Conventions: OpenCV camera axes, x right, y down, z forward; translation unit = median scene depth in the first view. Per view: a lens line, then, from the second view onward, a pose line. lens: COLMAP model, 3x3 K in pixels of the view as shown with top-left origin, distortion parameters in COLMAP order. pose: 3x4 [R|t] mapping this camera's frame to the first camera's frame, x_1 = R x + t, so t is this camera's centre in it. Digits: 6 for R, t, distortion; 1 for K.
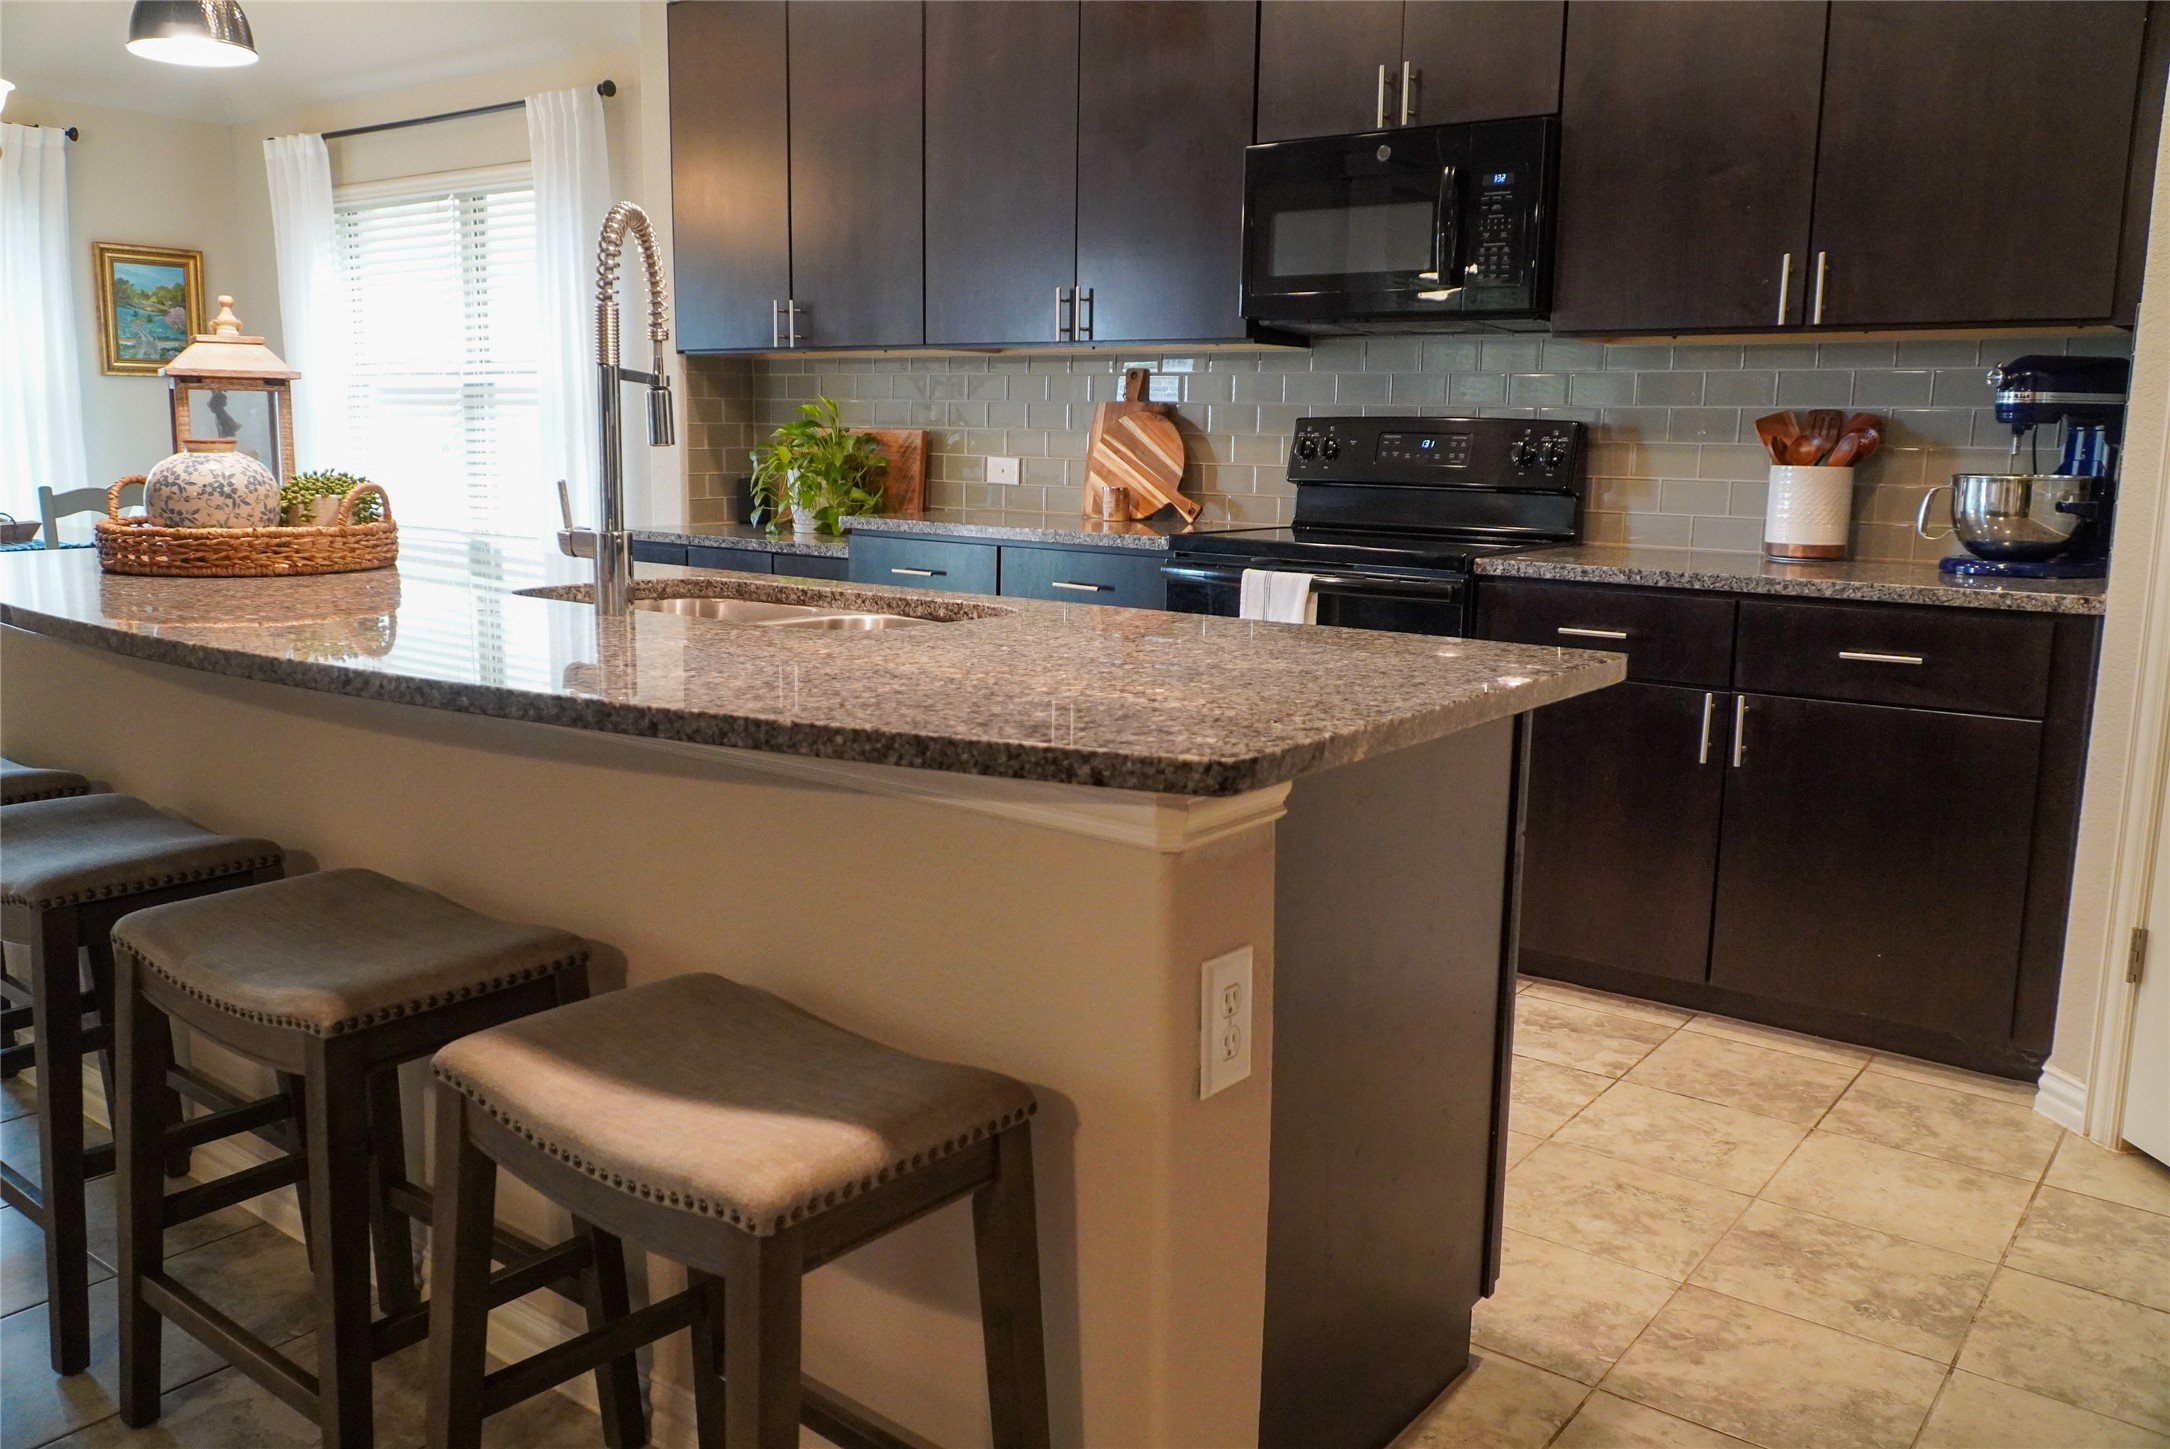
lens RADIAL K [[1714.3, 0, 1065.4], [0, 1714.3, 719.4], [0, 0, 1]] dist [-0.007503, 0.027287]
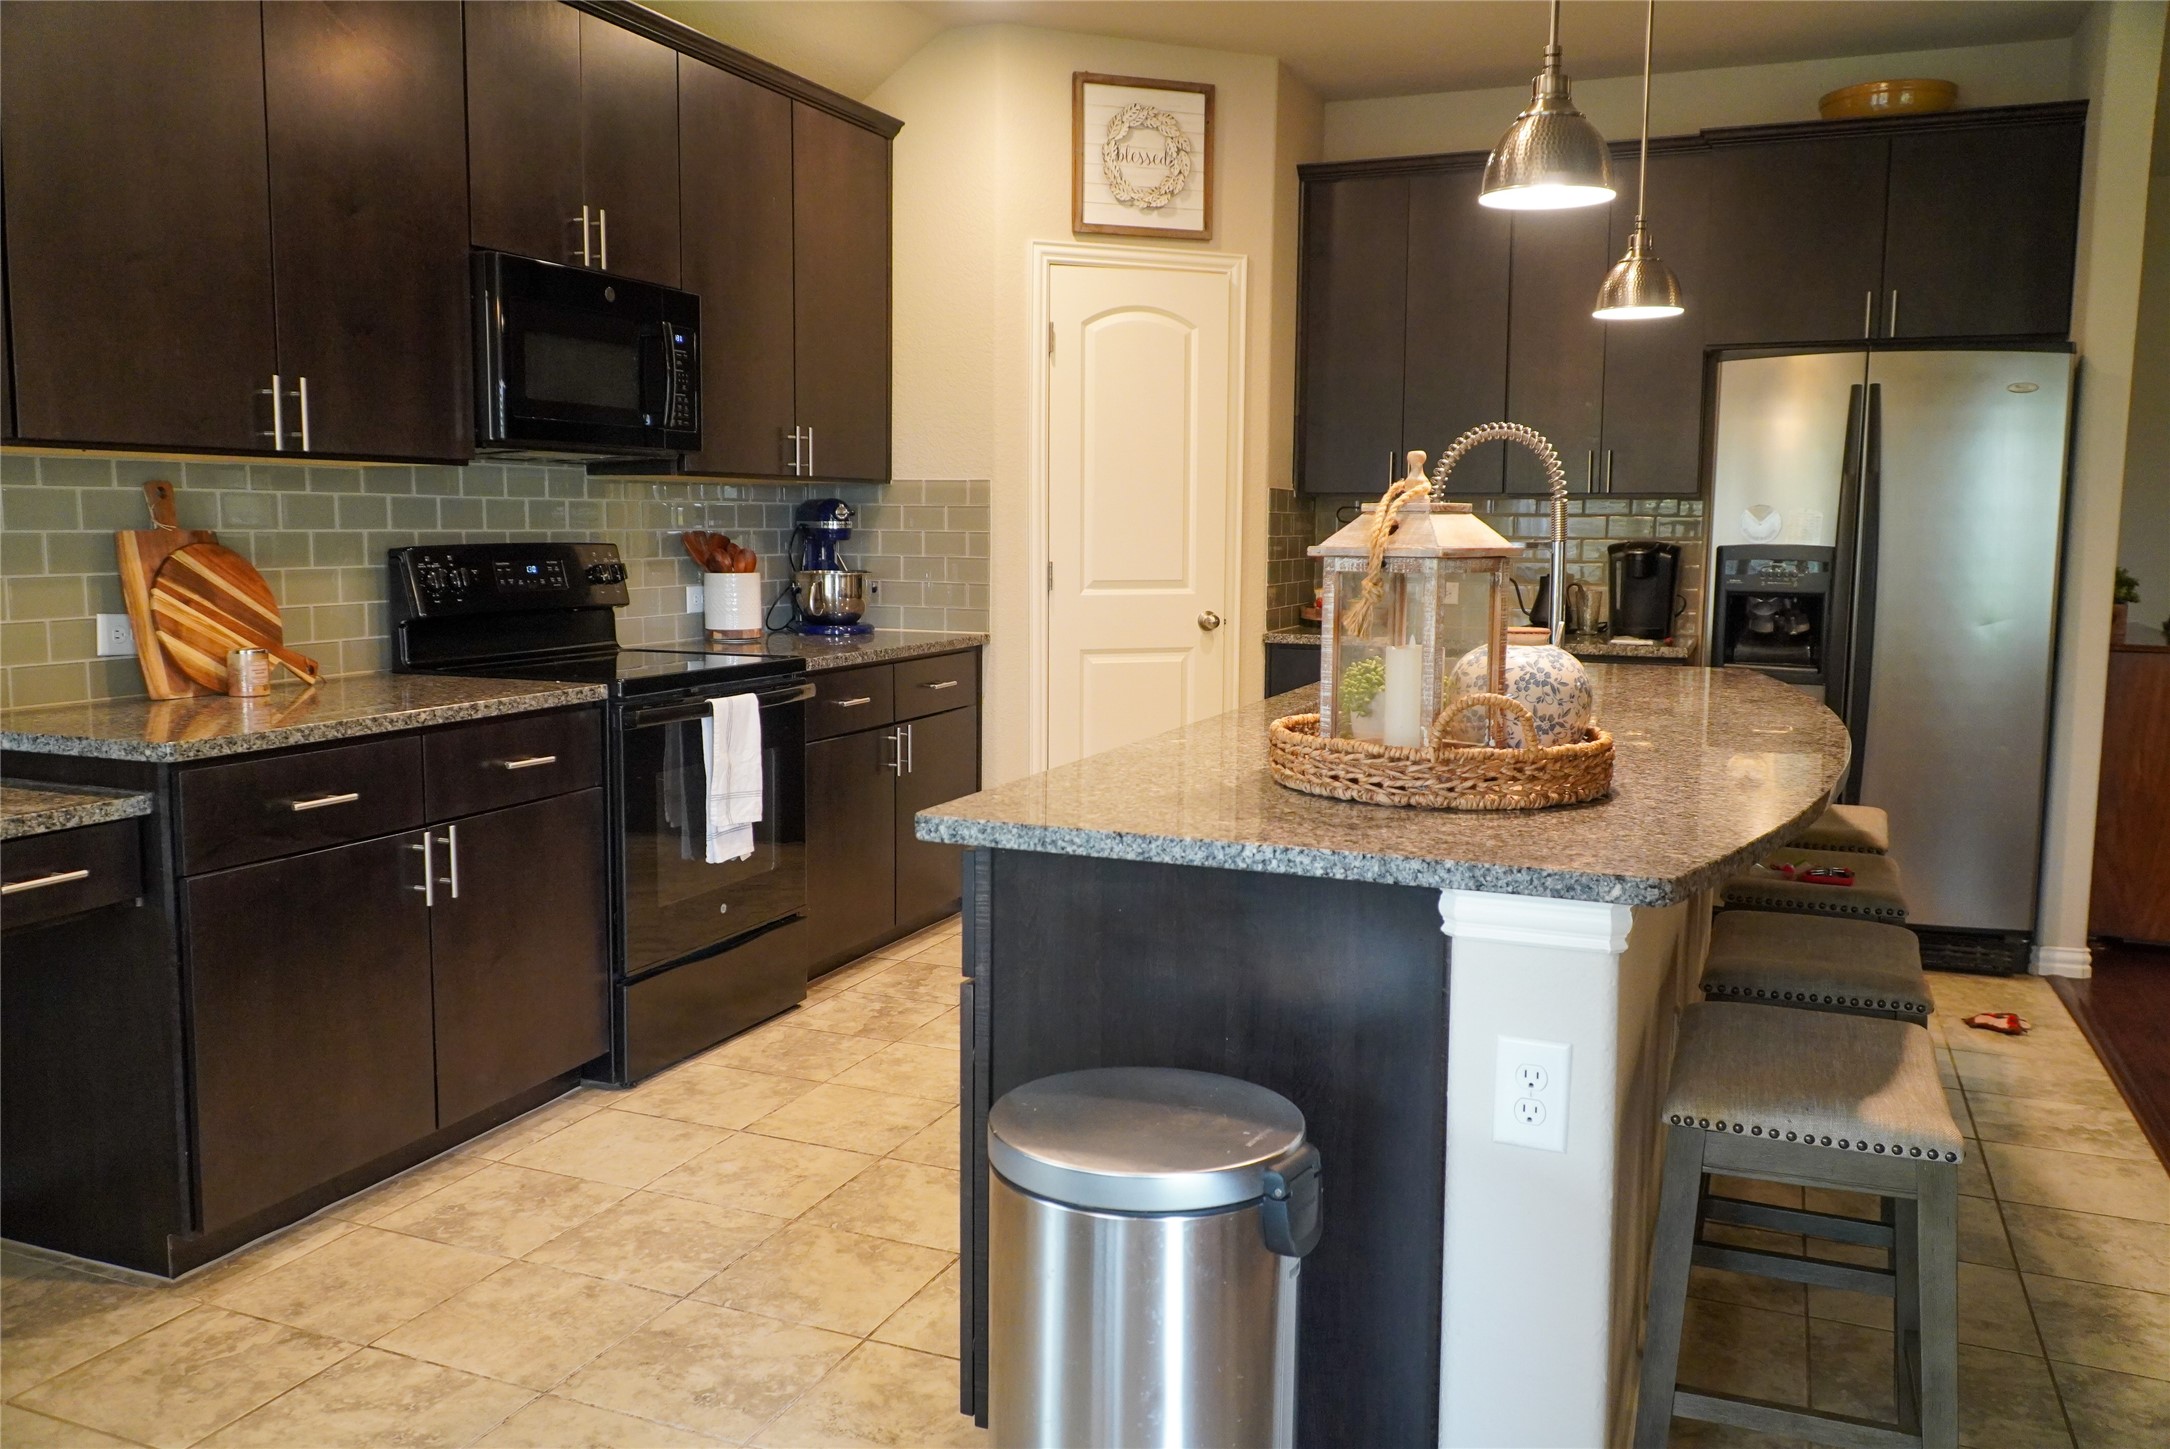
lens RADIAL K [[1714.3, 0, 1063.1], [0, 1714.3, 716.4], [0, 0, 1]] dist [-0.007503, 0.027287]
pose [[-0.259925, -0.128039, 0.957102, -1.074932], [0.150849, 0.973617, 0.171215, -0.257295], [-0.953773, 0.188881, -0.233753, 1.215192]]
